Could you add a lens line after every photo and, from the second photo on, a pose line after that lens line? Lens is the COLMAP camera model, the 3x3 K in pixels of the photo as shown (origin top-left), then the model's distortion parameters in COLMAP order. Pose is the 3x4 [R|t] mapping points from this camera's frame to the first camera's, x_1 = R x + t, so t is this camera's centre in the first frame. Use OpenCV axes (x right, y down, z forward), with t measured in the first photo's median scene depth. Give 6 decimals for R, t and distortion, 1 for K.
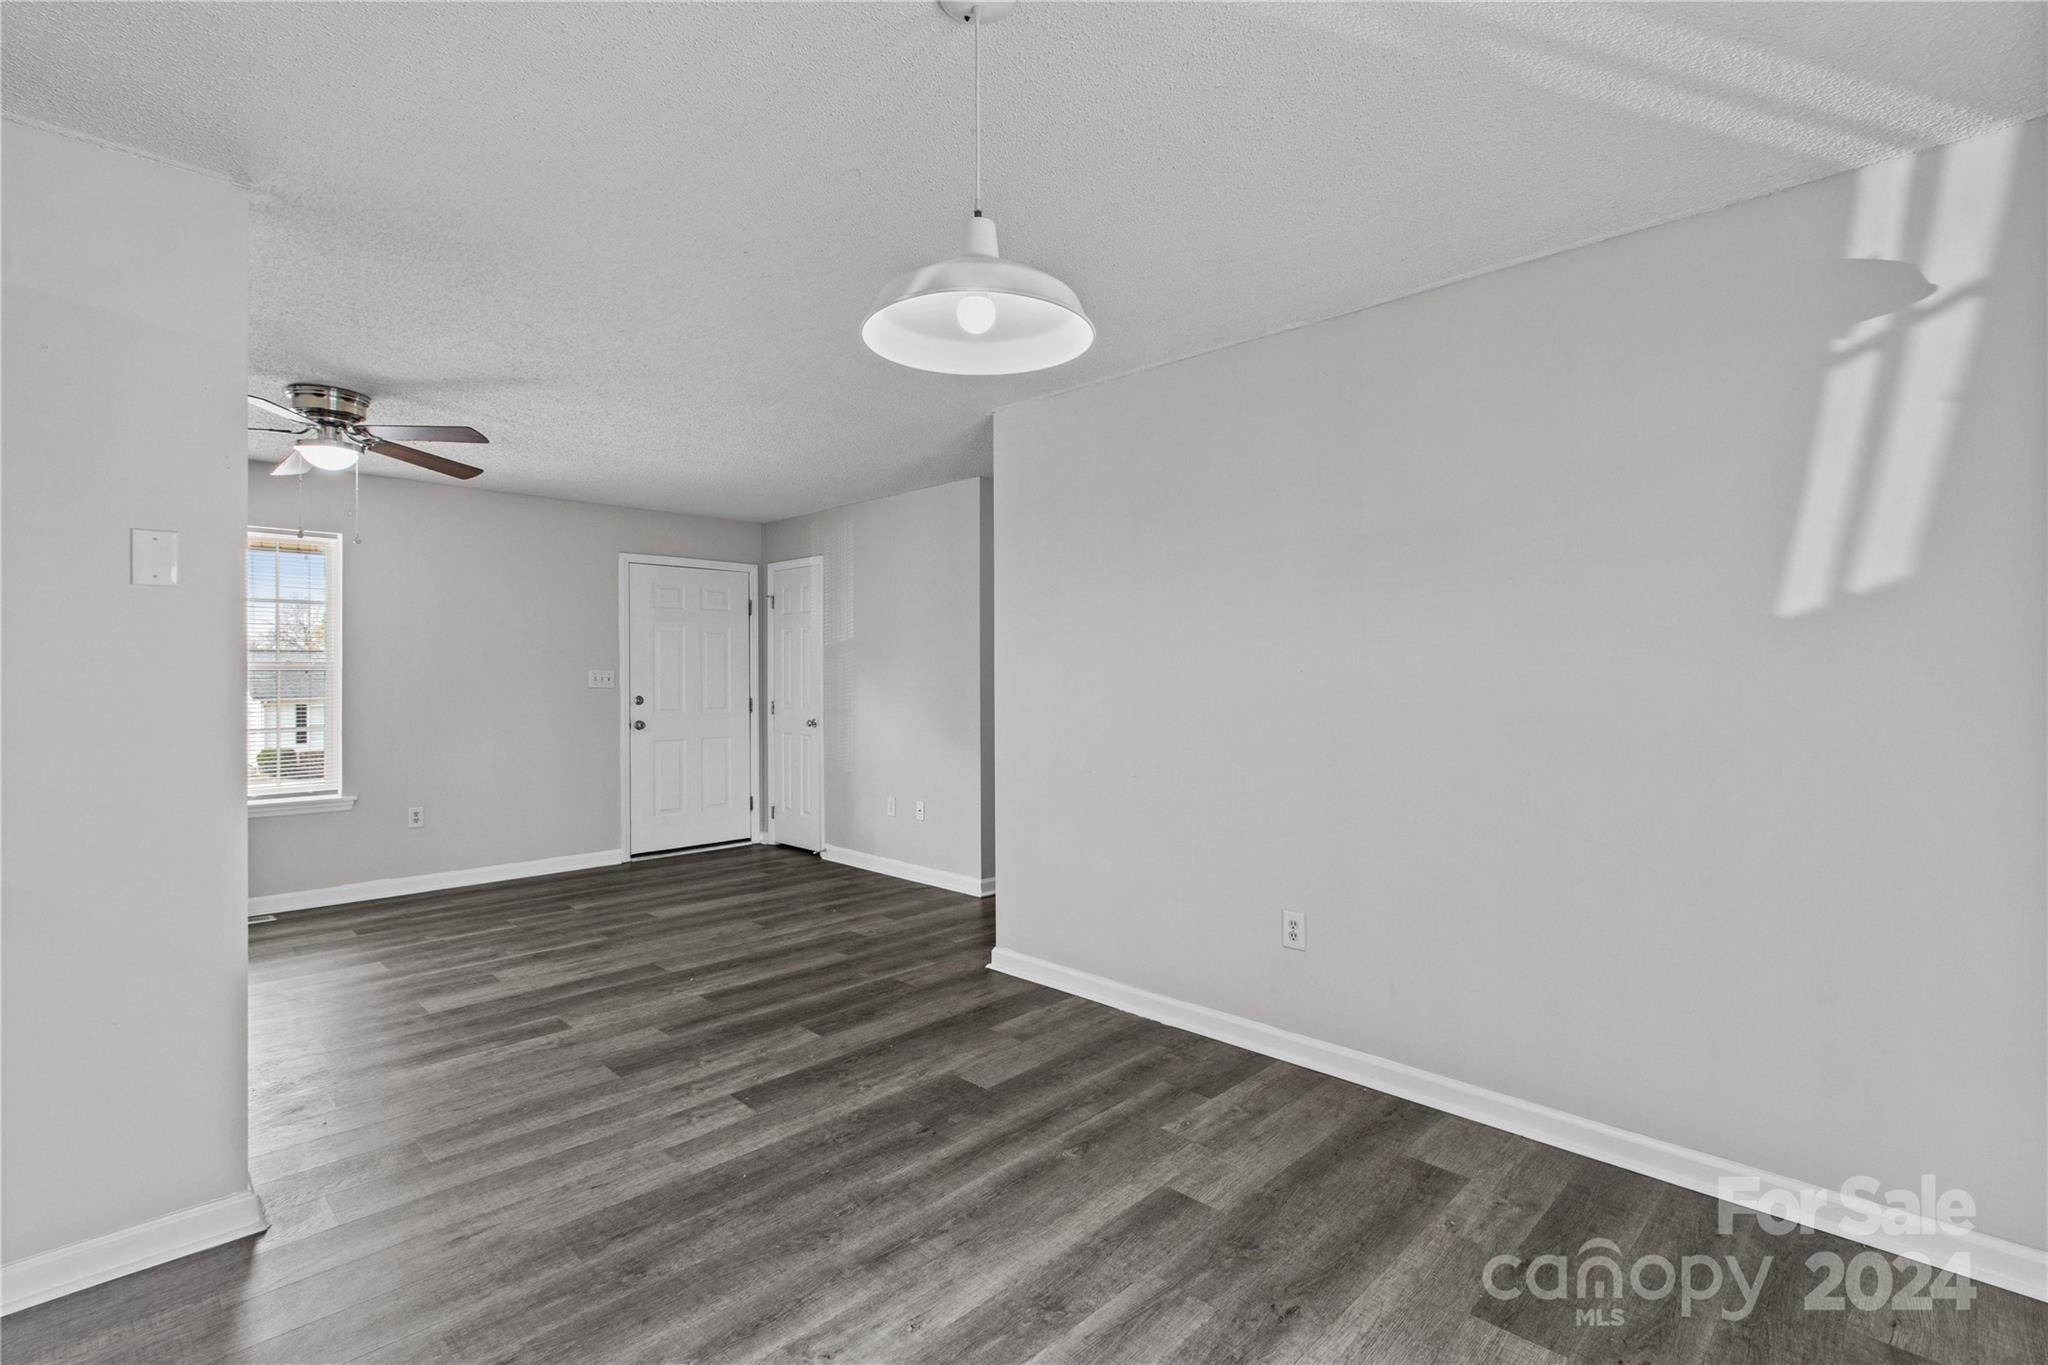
lens RADIAL K [[961.2, 0, 1029.0], [0, 961.2, 677.4], [0, 0, 1]] dist [-0.002340, 0.002154]
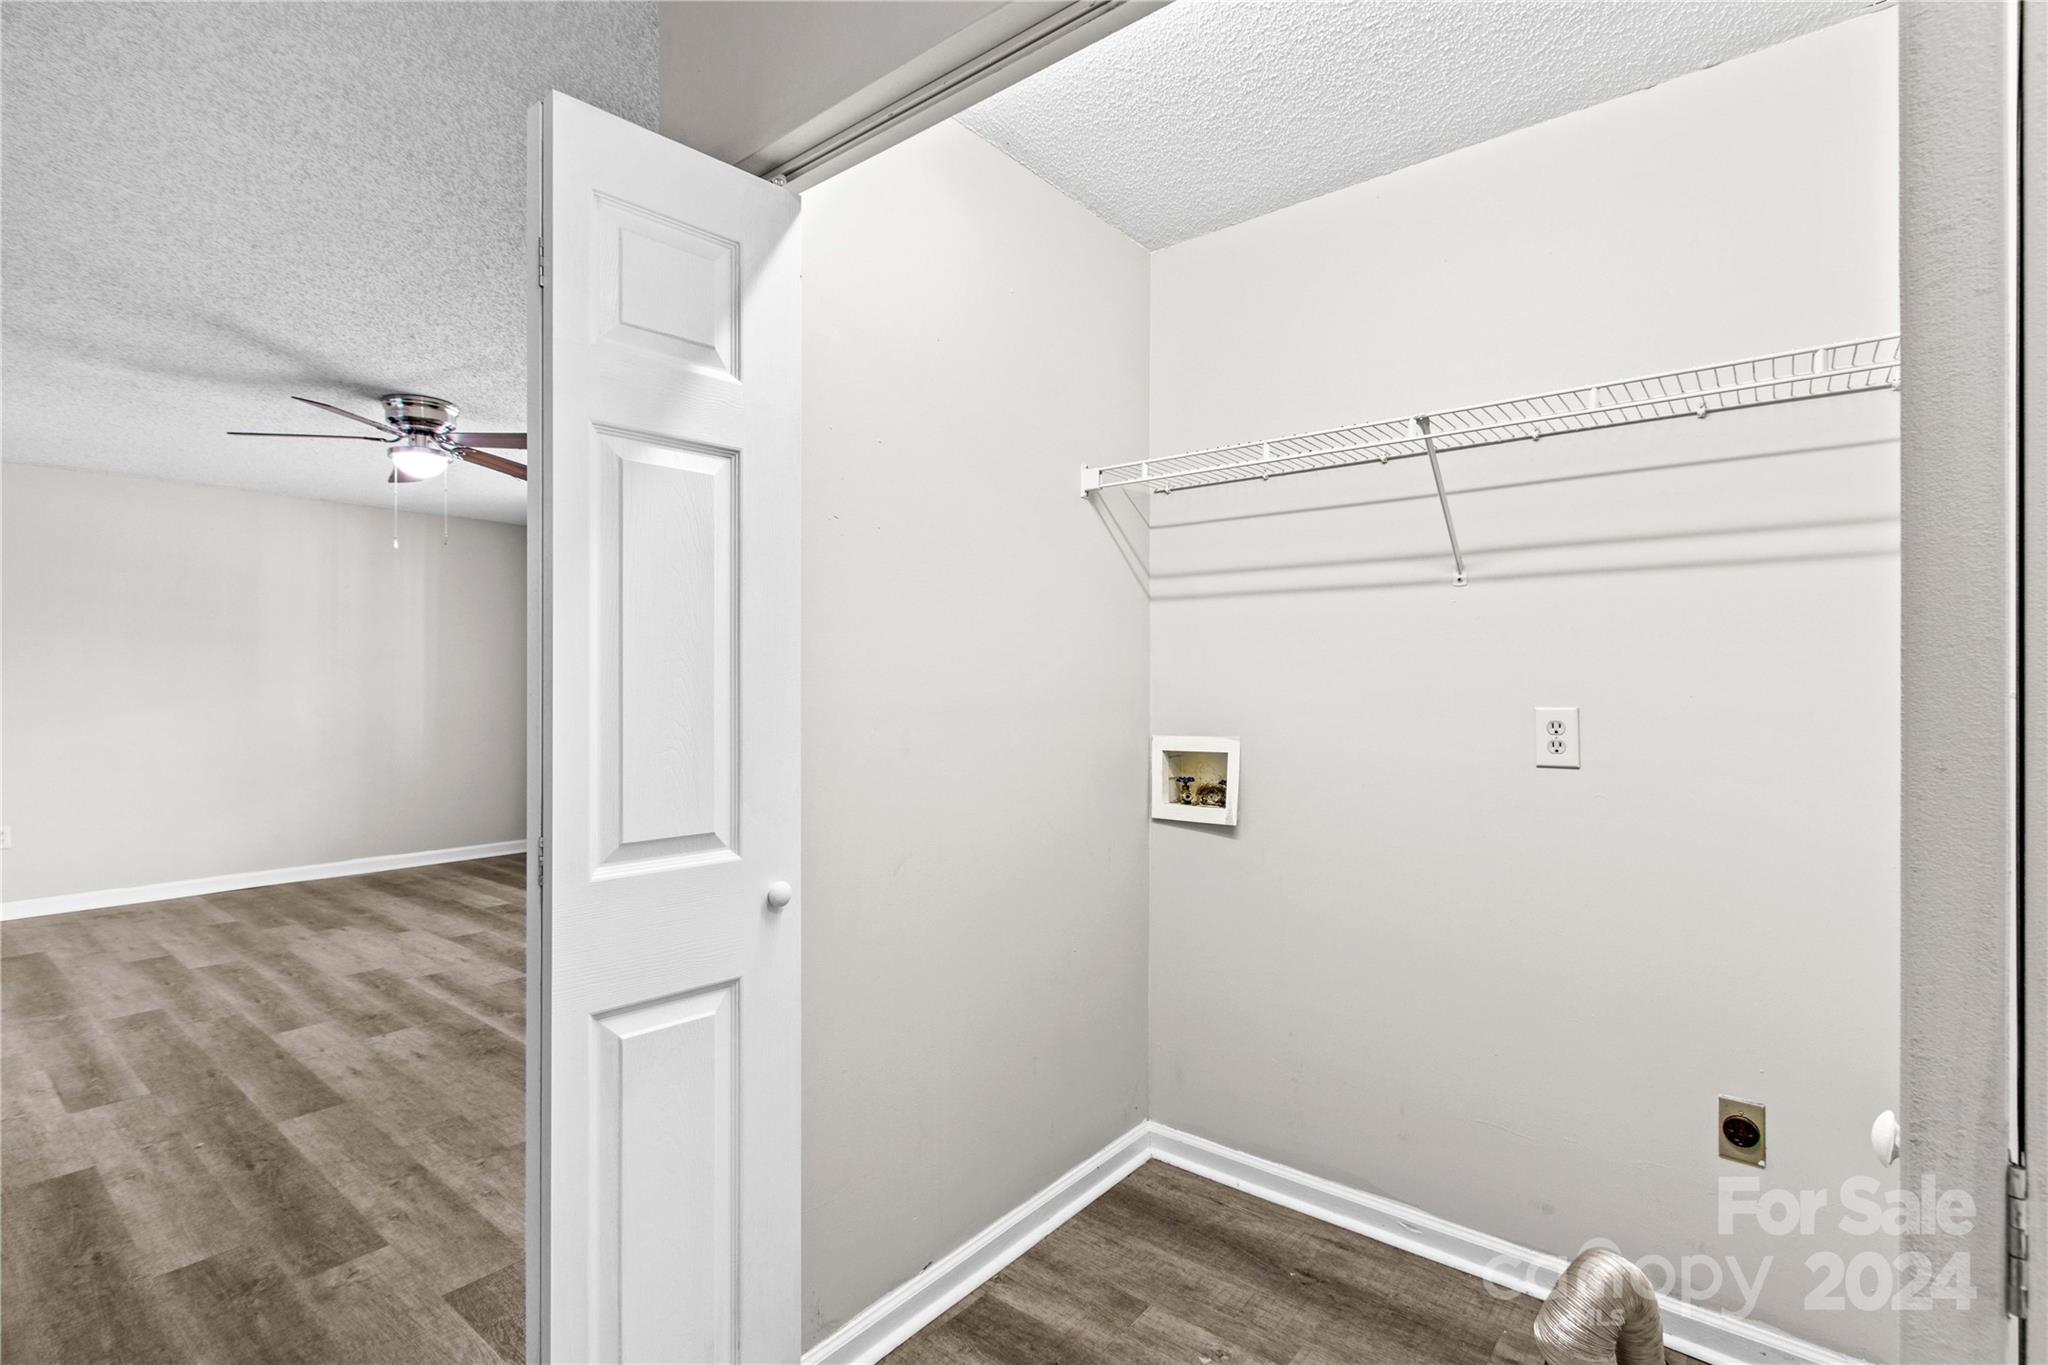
lens RADIAL K [[961.2, 0, 1013.5], [0, 961.2, 685.5], [0, 0, 1]] dist [-0.002340, 0.002154]
pose [[0.095035, 0.000355, -0.995474, 0.350743], [-0.011206, 0.999937, -0.000713, 0.006014], [0.995411, 0.011223, 0.095033, 1.559173]]
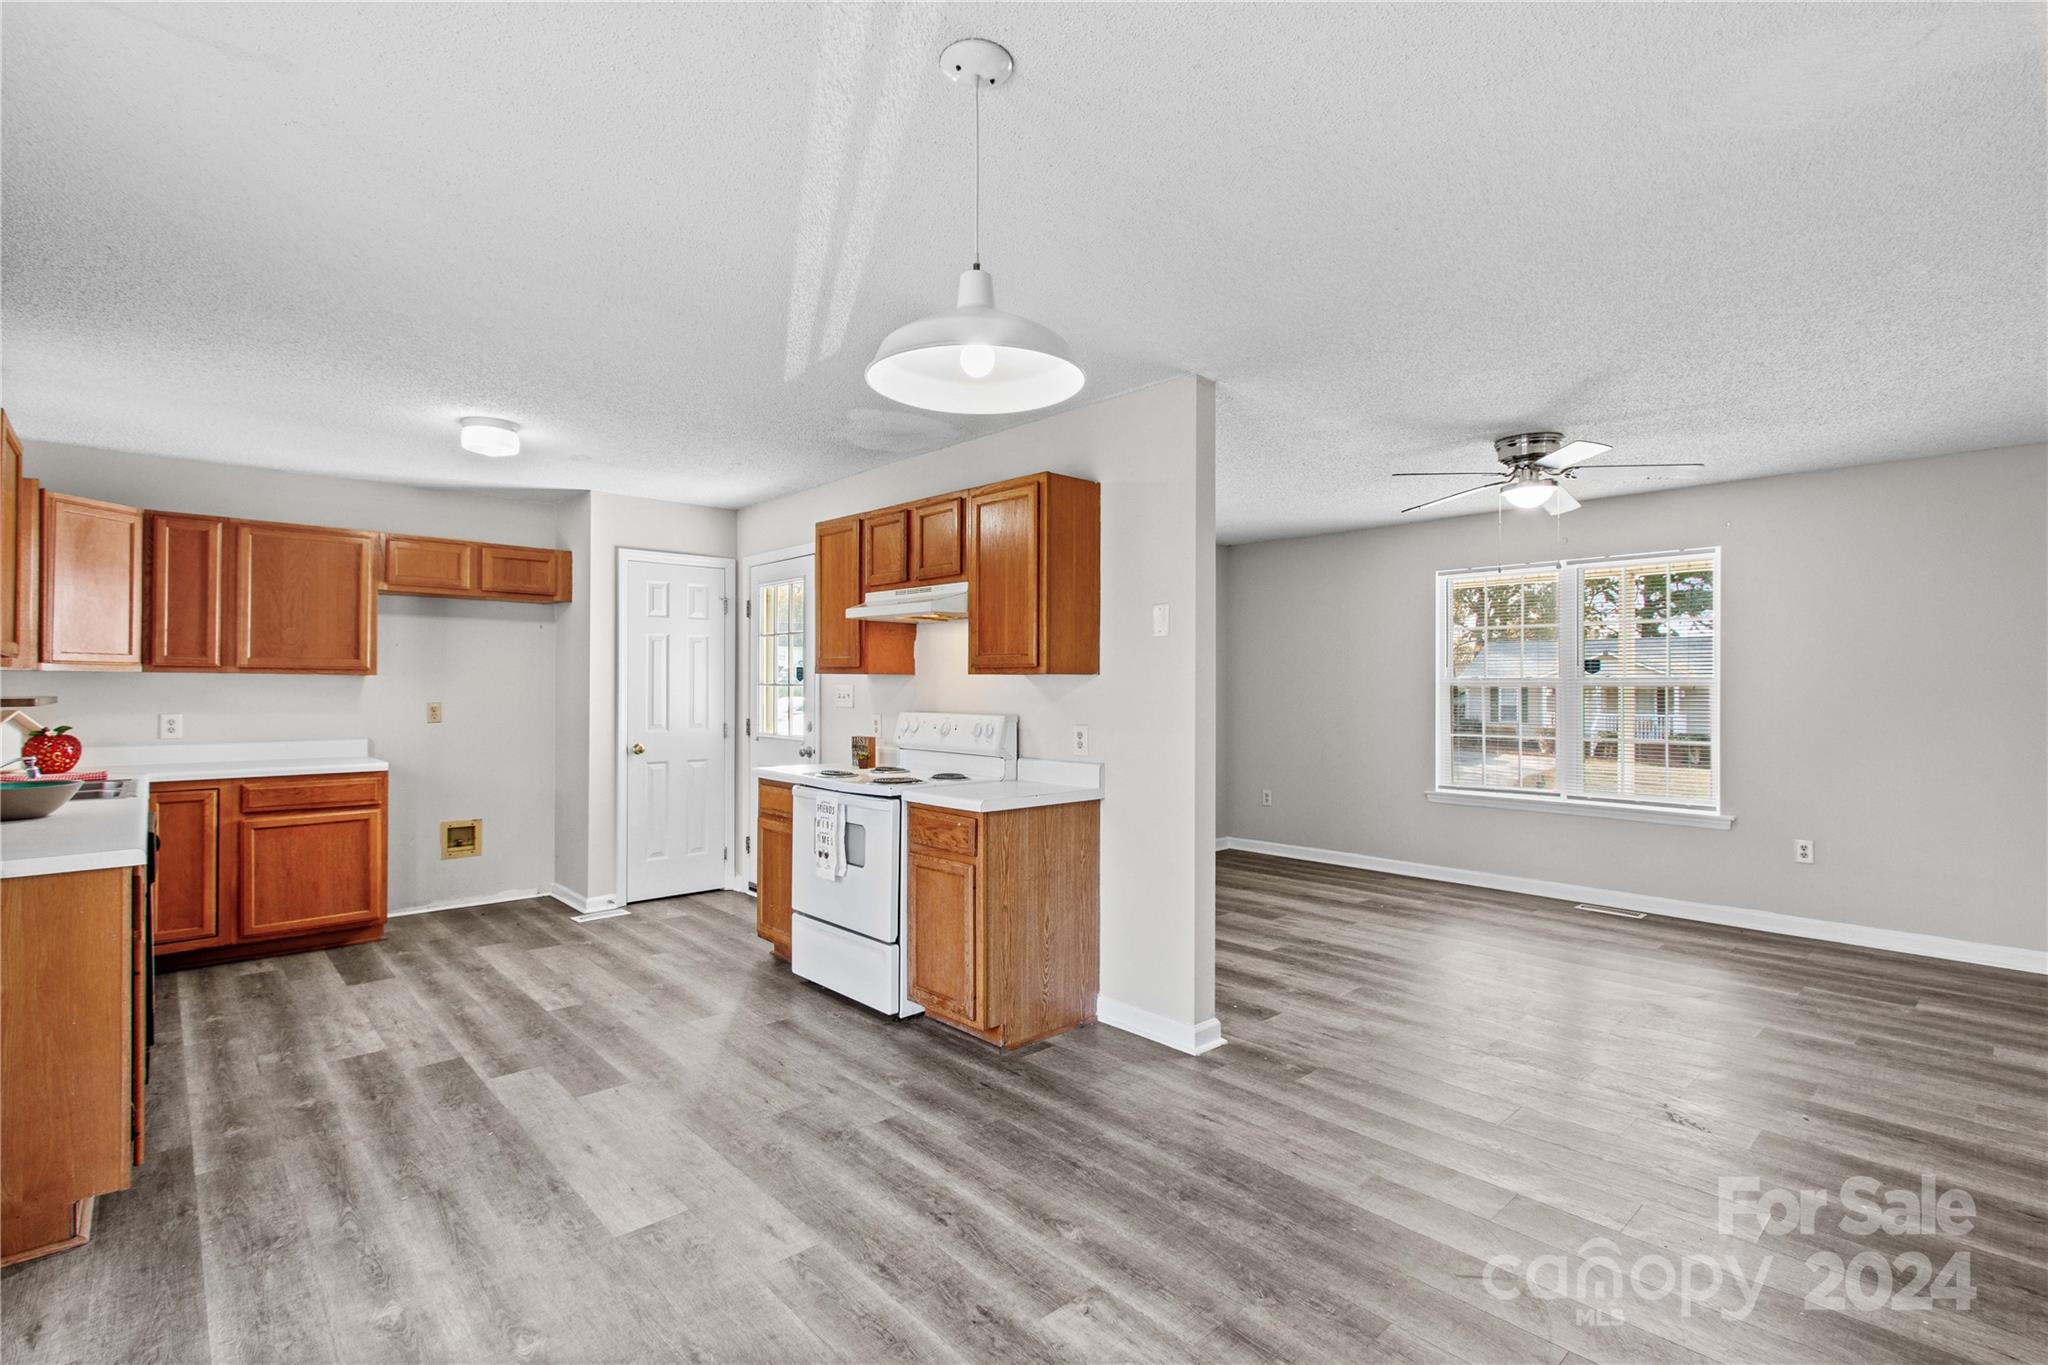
lens RADIAL K [[961.2, 0, 1011.6], [0, 961.2, 679.5], [0, 0, 1]] dist [-0.002340, 0.002154]
pose [[-0.057821, -0.002088, -0.998325, 0.429882], [-0.012567, 0.999920, -0.001364, -0.005936], [0.998248, 0.012467, -0.057843, 0.467270]]
